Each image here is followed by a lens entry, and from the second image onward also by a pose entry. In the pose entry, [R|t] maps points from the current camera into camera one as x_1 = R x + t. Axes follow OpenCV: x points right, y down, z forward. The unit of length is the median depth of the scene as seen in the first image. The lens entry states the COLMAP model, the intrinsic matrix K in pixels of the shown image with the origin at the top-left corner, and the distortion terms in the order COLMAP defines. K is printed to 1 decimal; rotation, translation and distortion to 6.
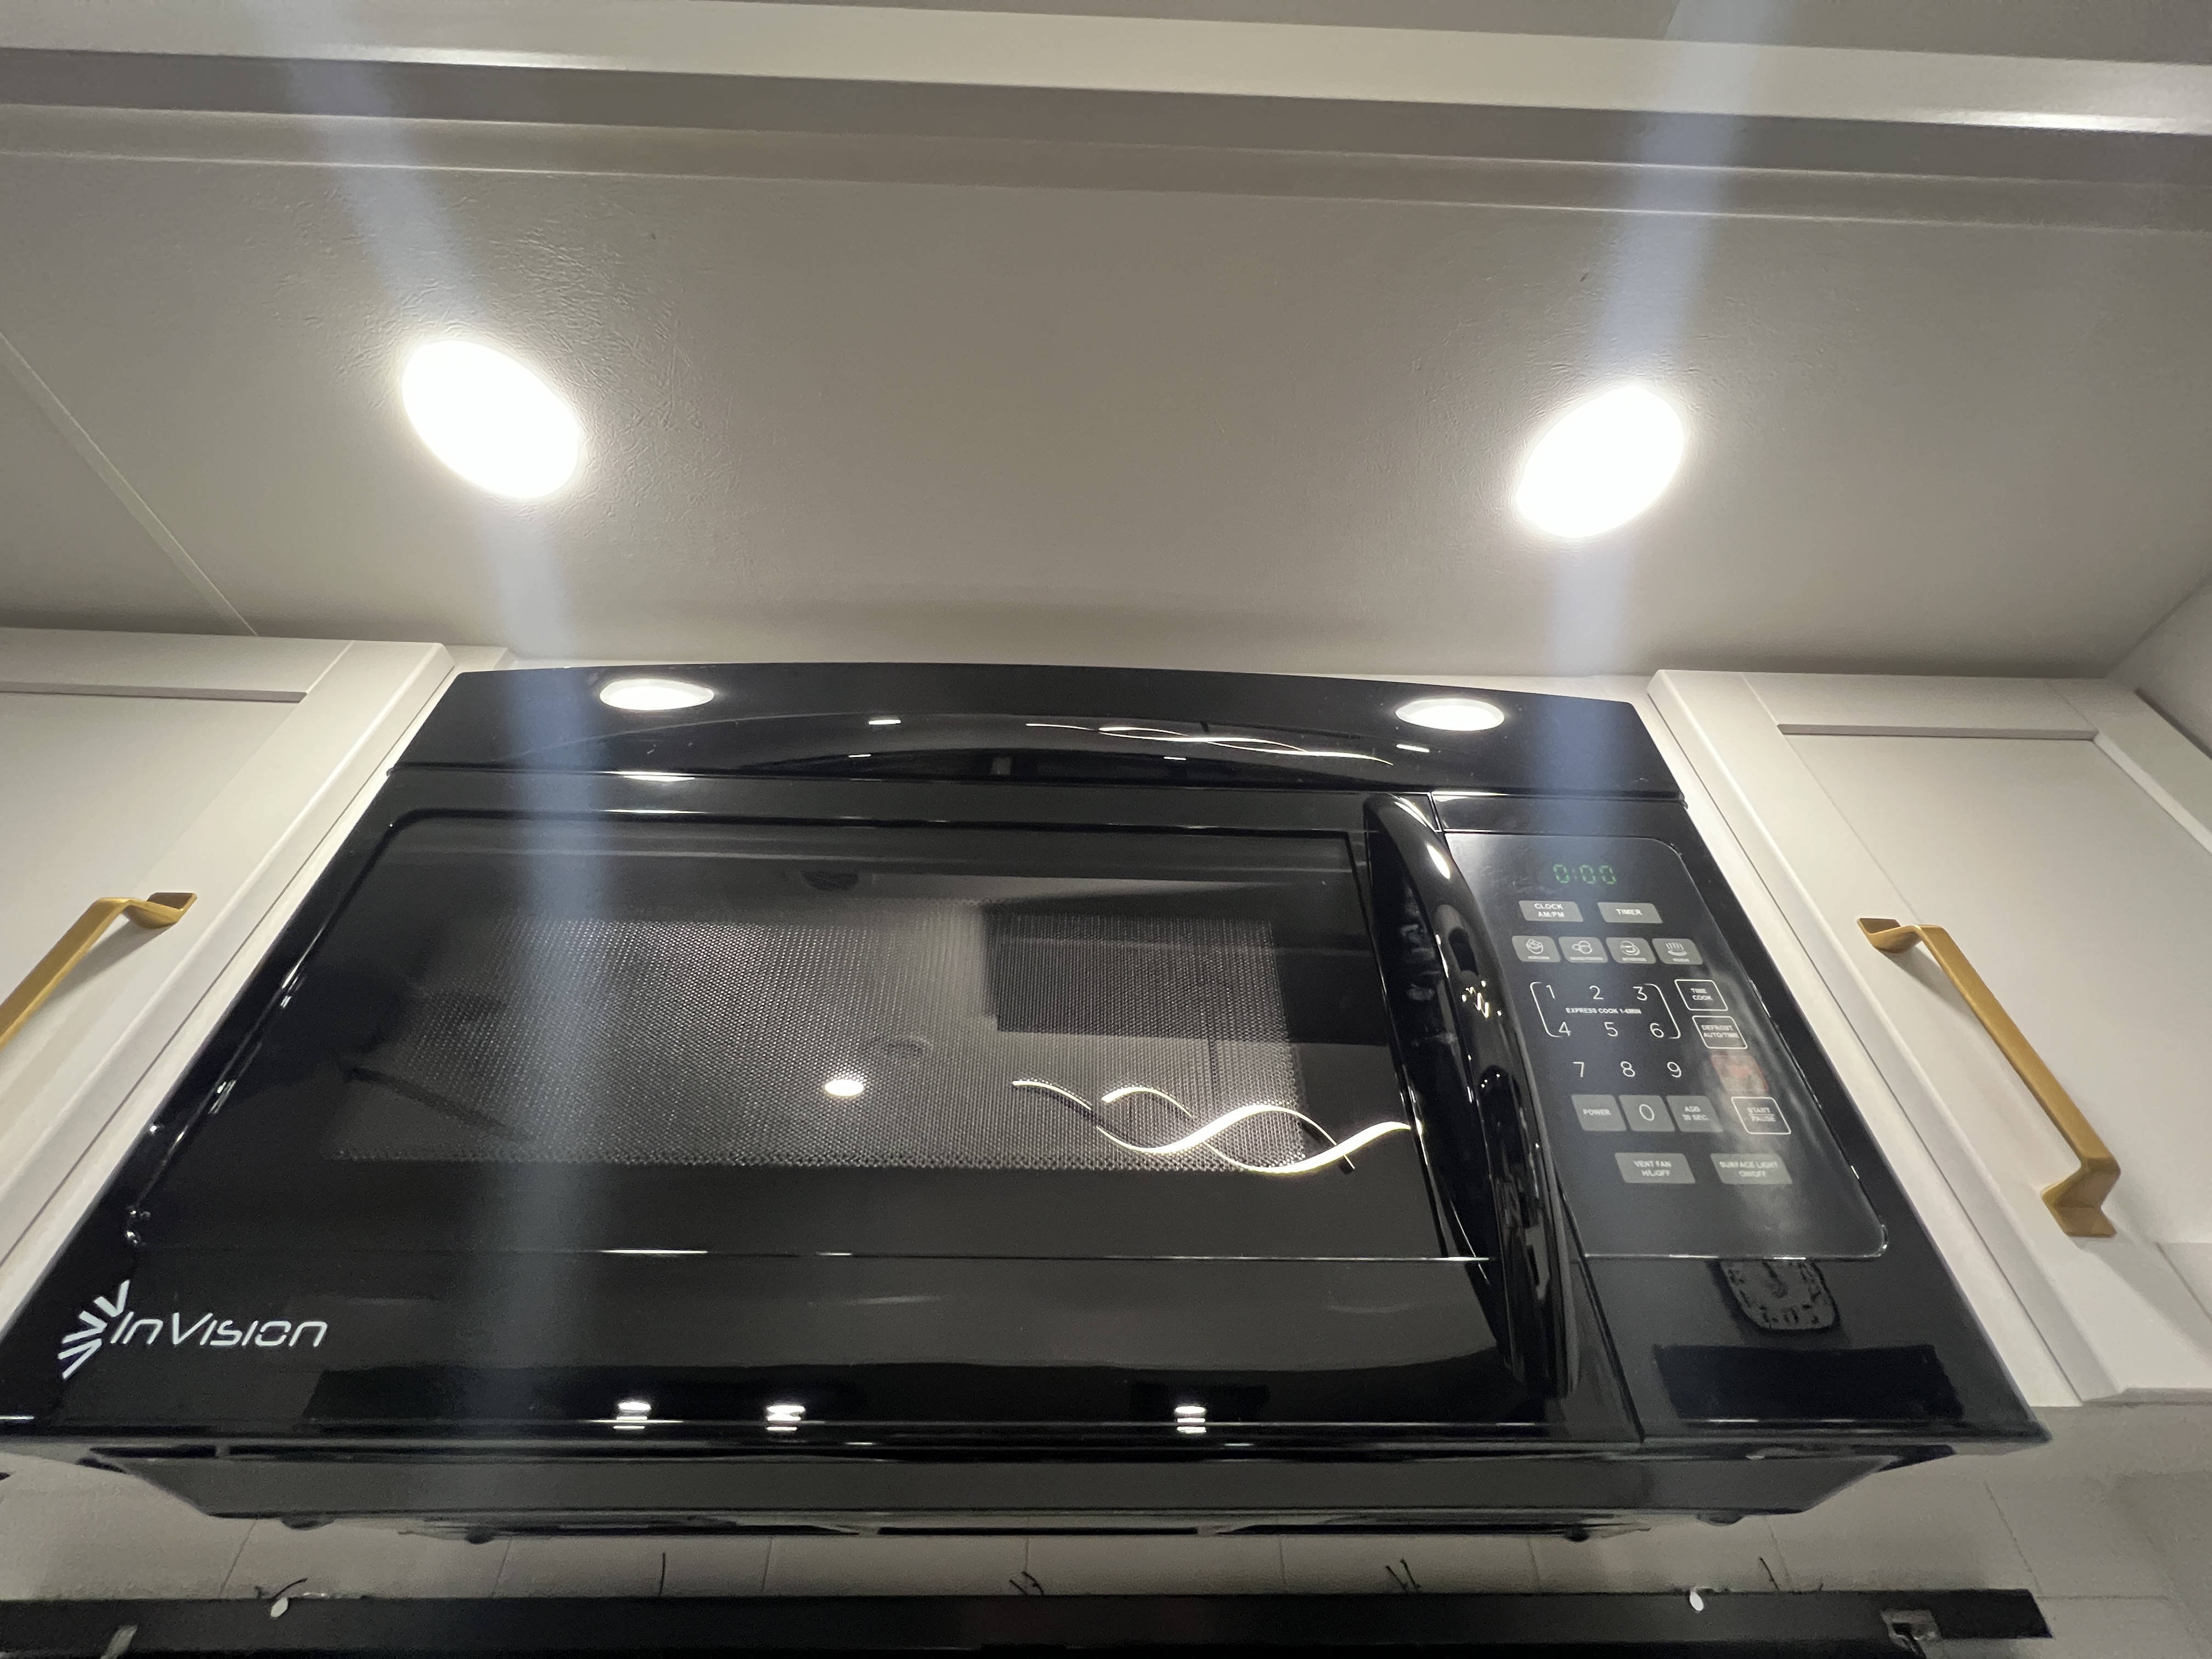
lens RADIAL K [[889.2, 0, 1102.5], [0, 889.2, 811.8], [0, 0, 1]] dist [-0.001699, 0.000208]
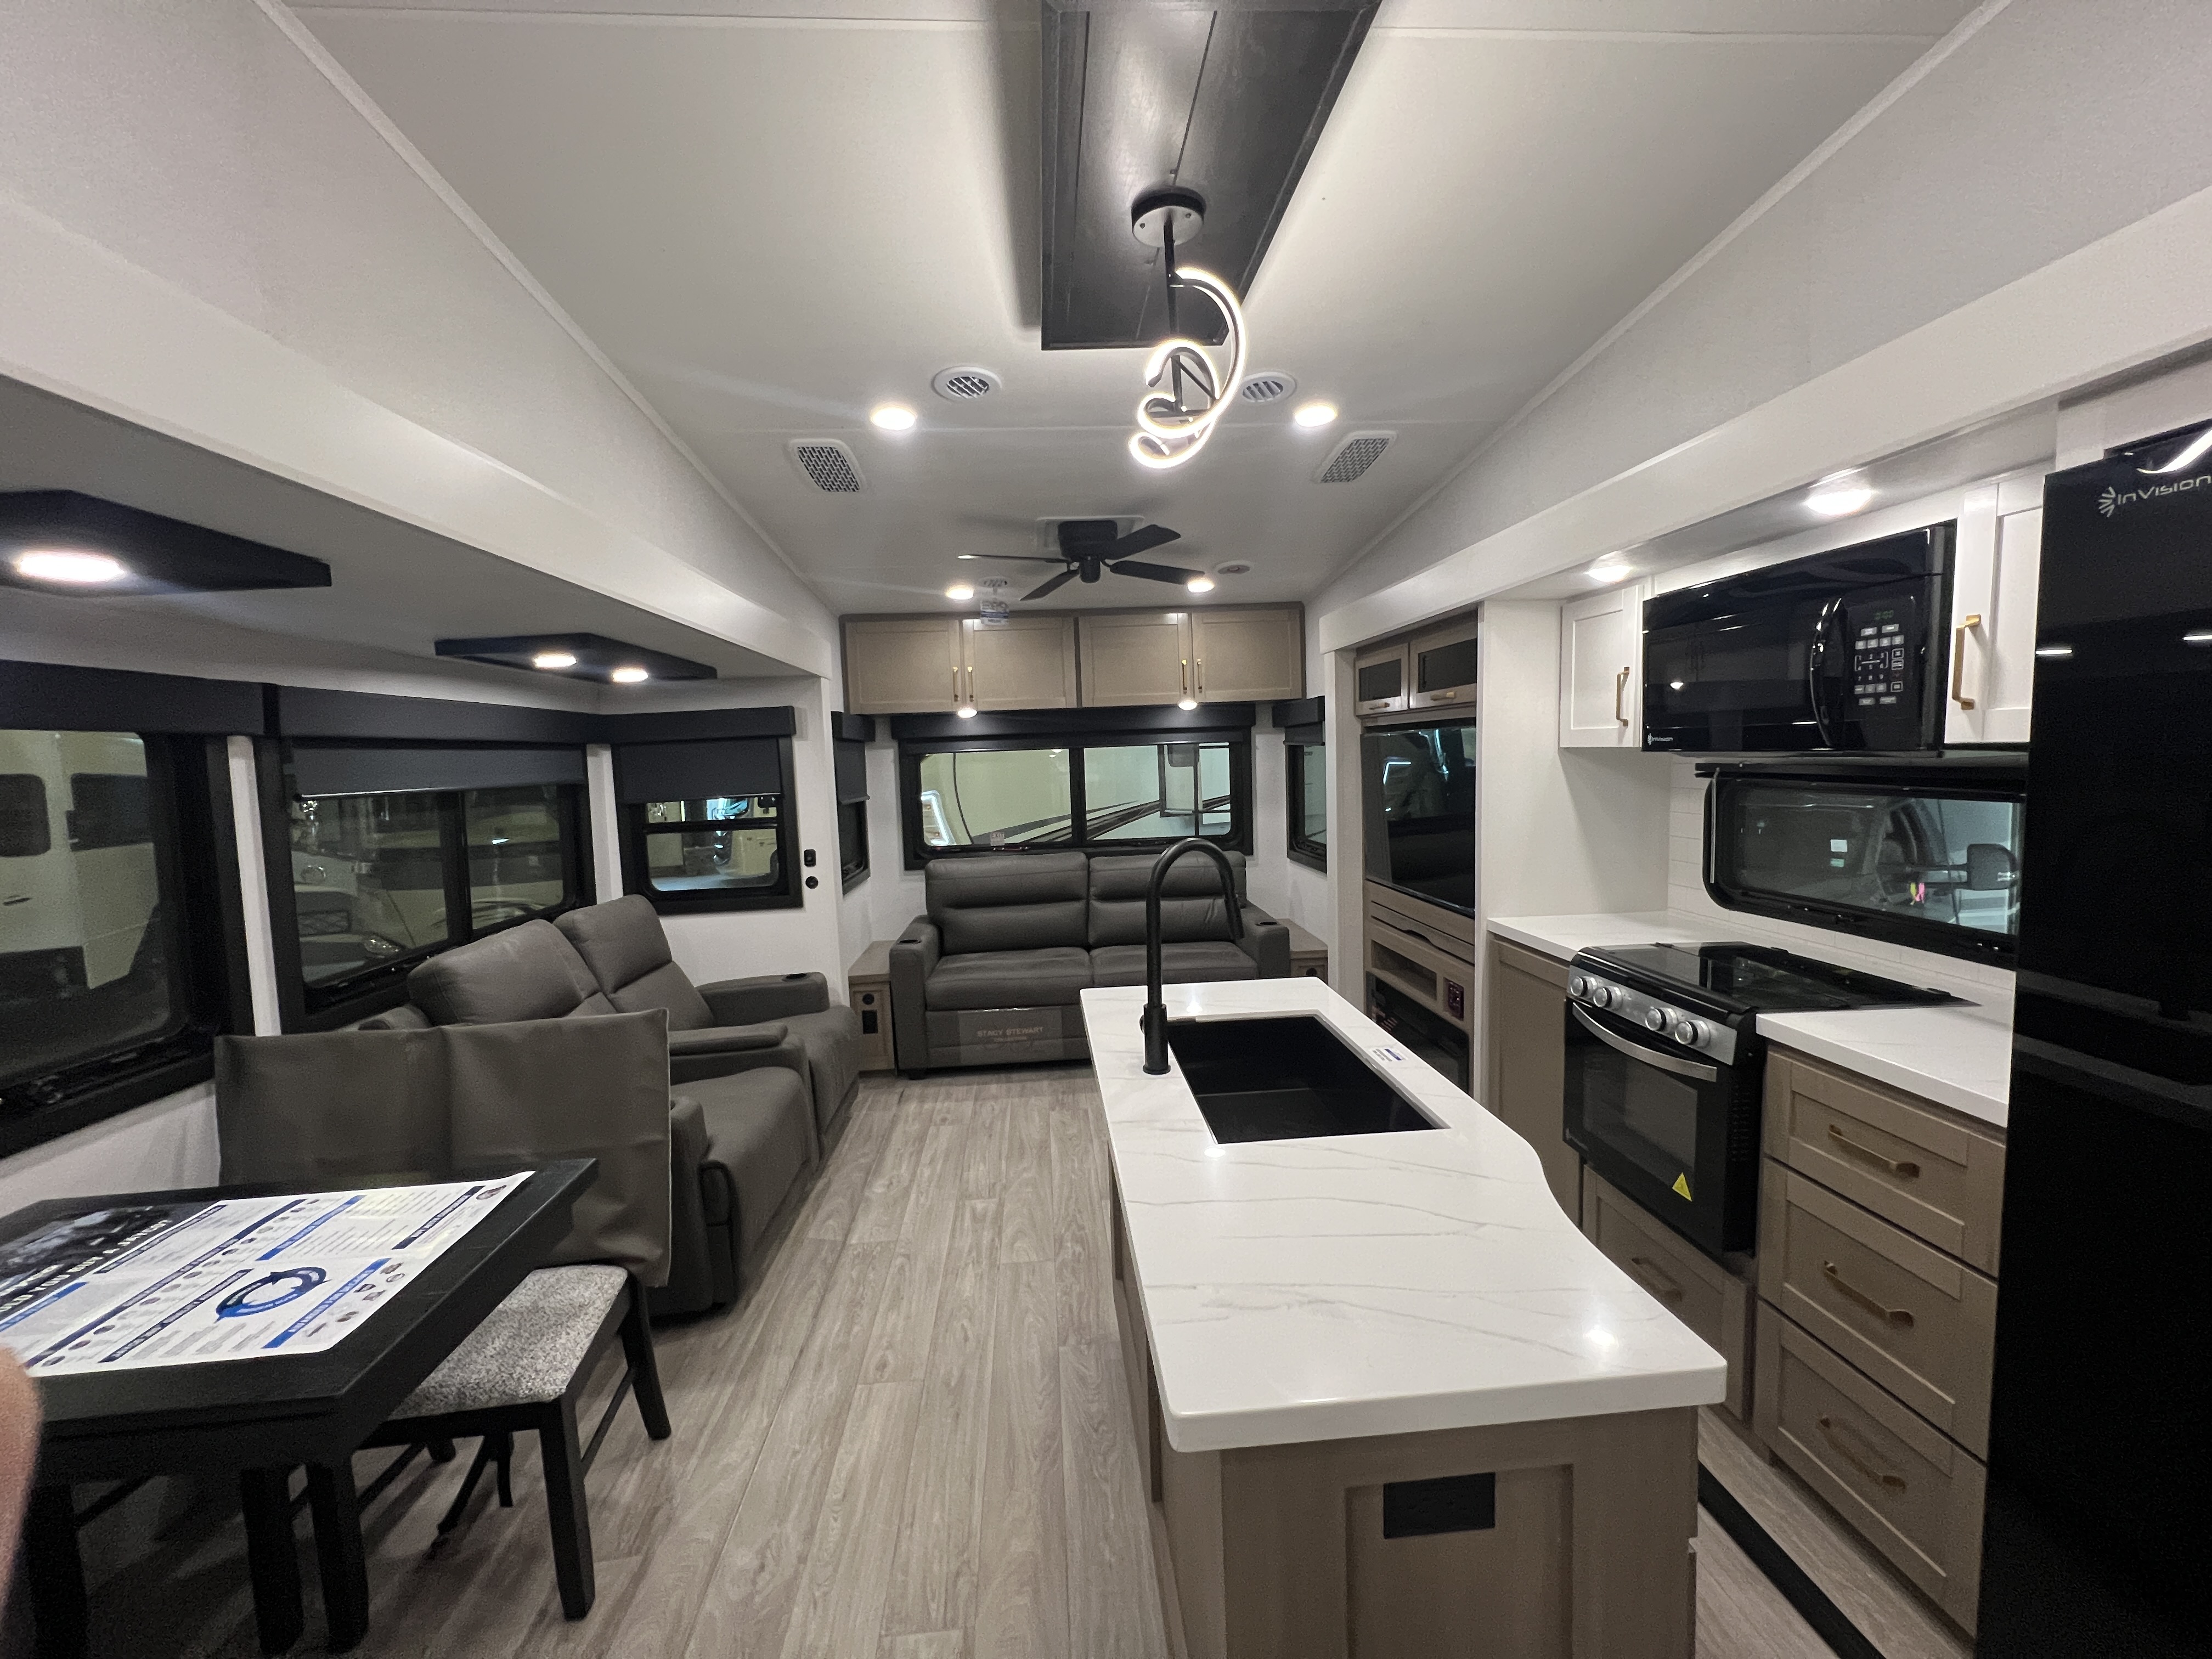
lens RADIAL K [[879.9, 0, 1100.8], [0, 879.9, 823.2], [0, 0, 1]] dist [-0.001788, 0.000050]
pose [[0.031340, 0.085572, -0.995839, 4.187270], [0.674249, 0.733681, 0.084264, -1.792149], [0.737839, -0.674085, -0.034703, -1.778266]]
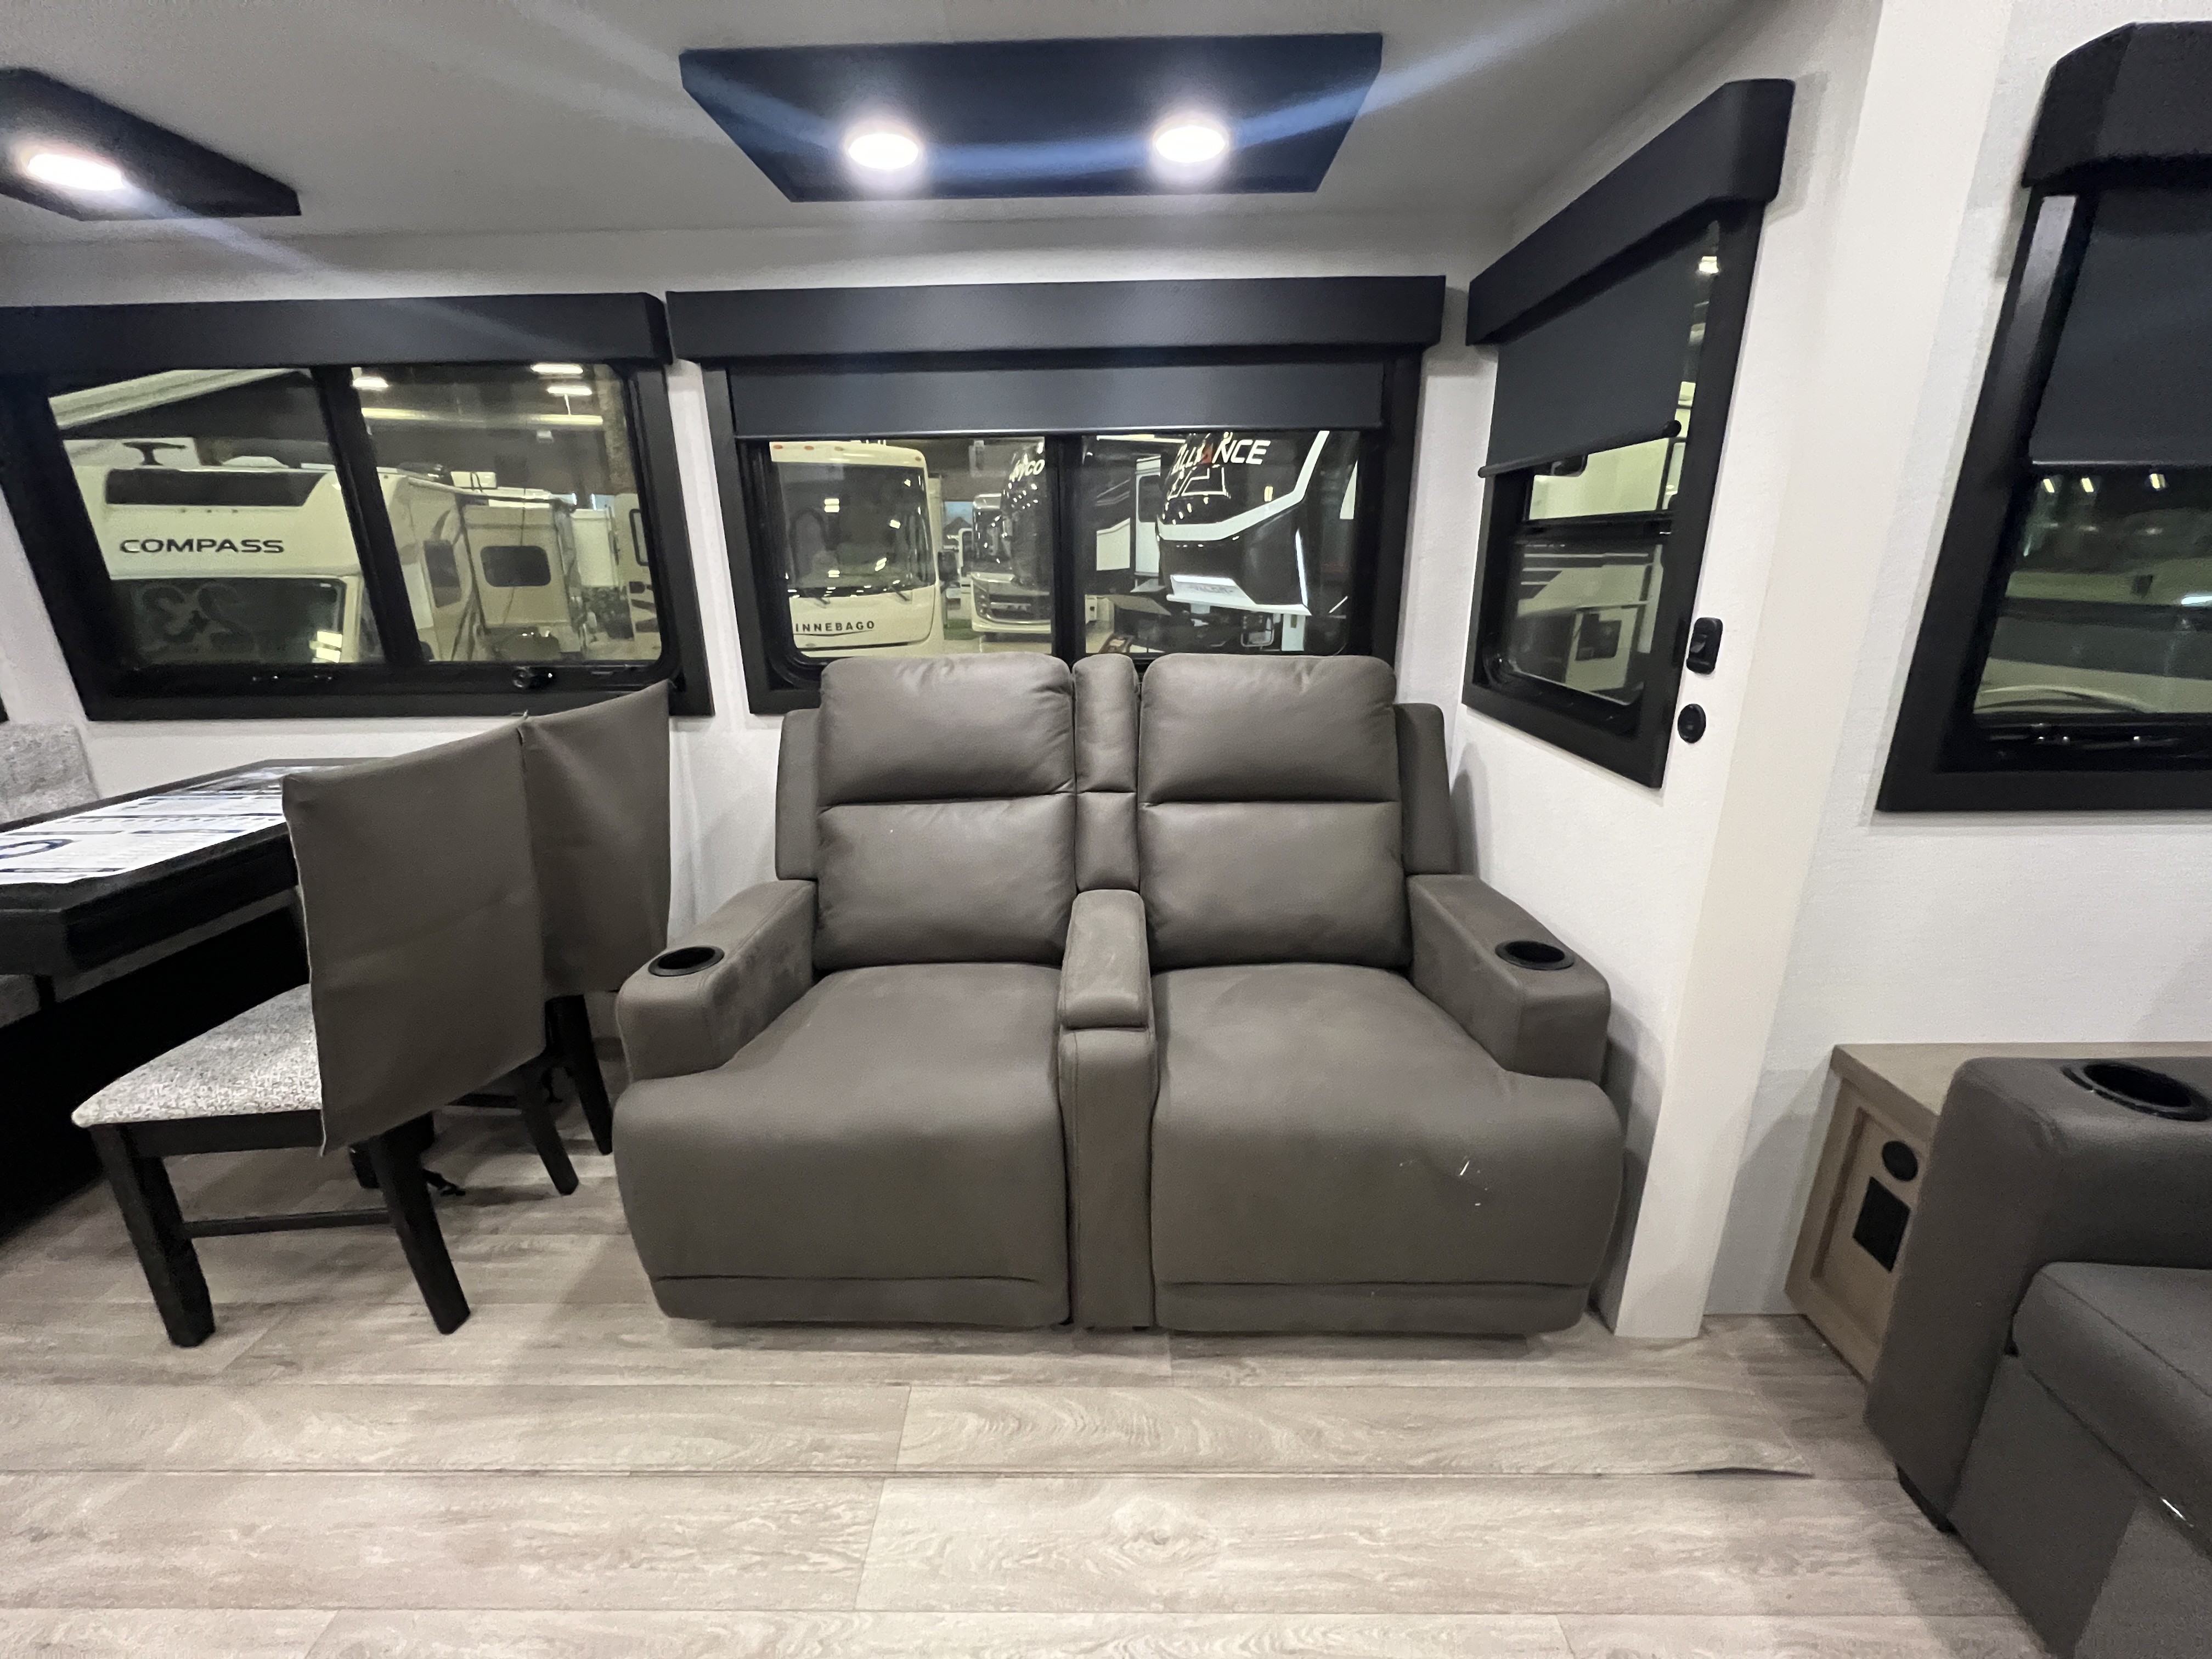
lens RADIAL K [[889.2, 0, 1095.7], [0, 889.2, 823.0], [0, 0, 1]] dist [-0.001699, 0.000208]
pose [[-0.998255, 0.004294, 0.058888, -2.537868], [-0.018766, 0.922563, -0.385389, -1.157417], [-0.055982, -0.385822, -0.920873, -1.980163]]
